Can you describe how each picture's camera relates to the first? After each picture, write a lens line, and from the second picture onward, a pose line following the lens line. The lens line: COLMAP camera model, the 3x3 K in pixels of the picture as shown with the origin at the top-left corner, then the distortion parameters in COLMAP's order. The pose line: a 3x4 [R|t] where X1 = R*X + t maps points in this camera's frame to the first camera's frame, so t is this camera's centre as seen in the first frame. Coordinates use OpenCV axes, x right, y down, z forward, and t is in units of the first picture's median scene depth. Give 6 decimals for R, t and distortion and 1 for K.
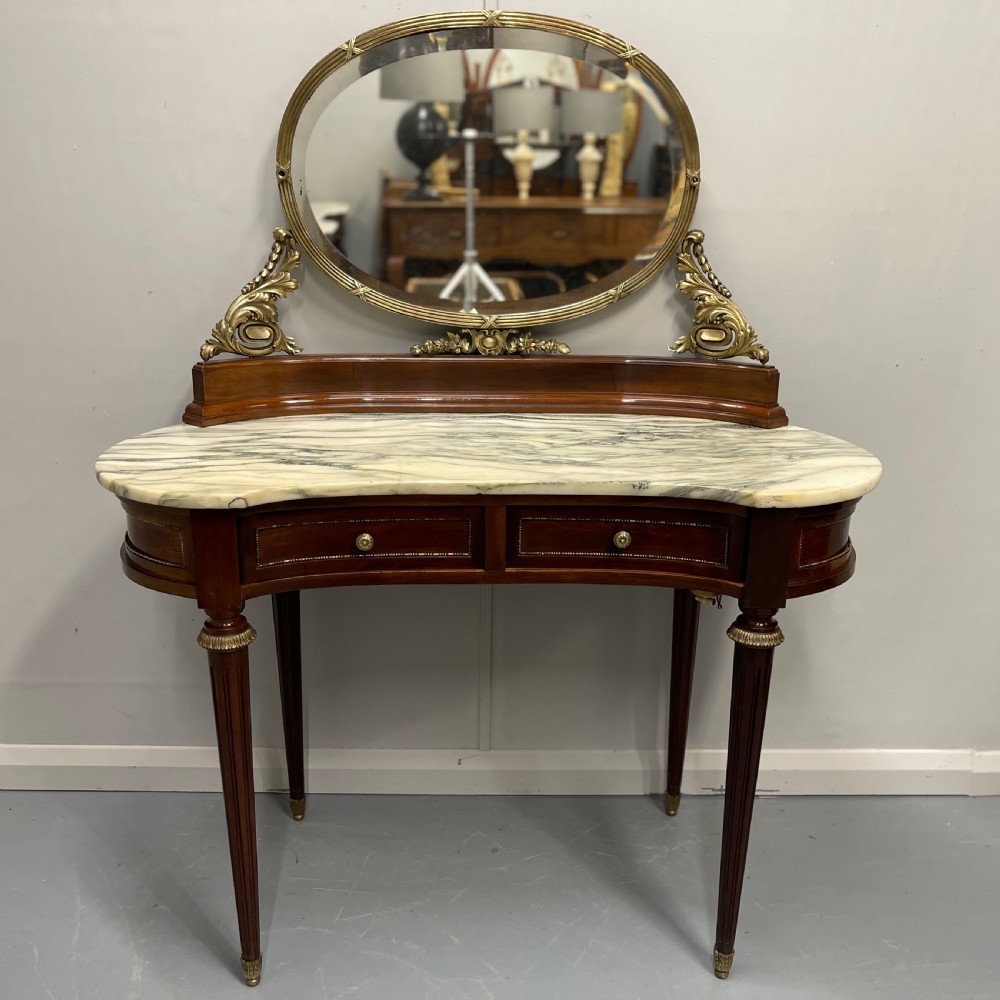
lens RADIAL K [[1017.9, 0, 505.8], [0, 1017.9, 506.6], [0, 0, 1]] dist [0.045489, 0.000000]
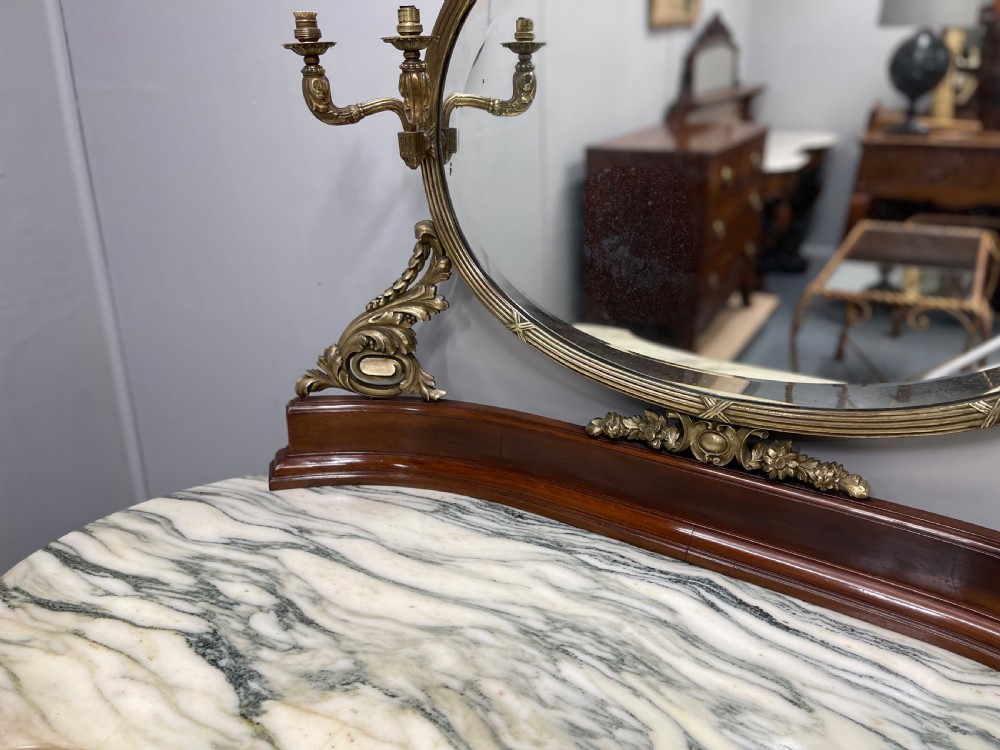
lens RADIAL K [[759.4, 0, 508.7], [0, 759.4, 385.8], [0, 0, 1]] dist [0.066672, -0.086325]
pose [[0.819190, 0.194866, -0.539403, 0.117088], [-0.171384, 0.980709, 0.094013, -0.219013], [0.547317, 0.015431, 0.836783, 0.599567]]
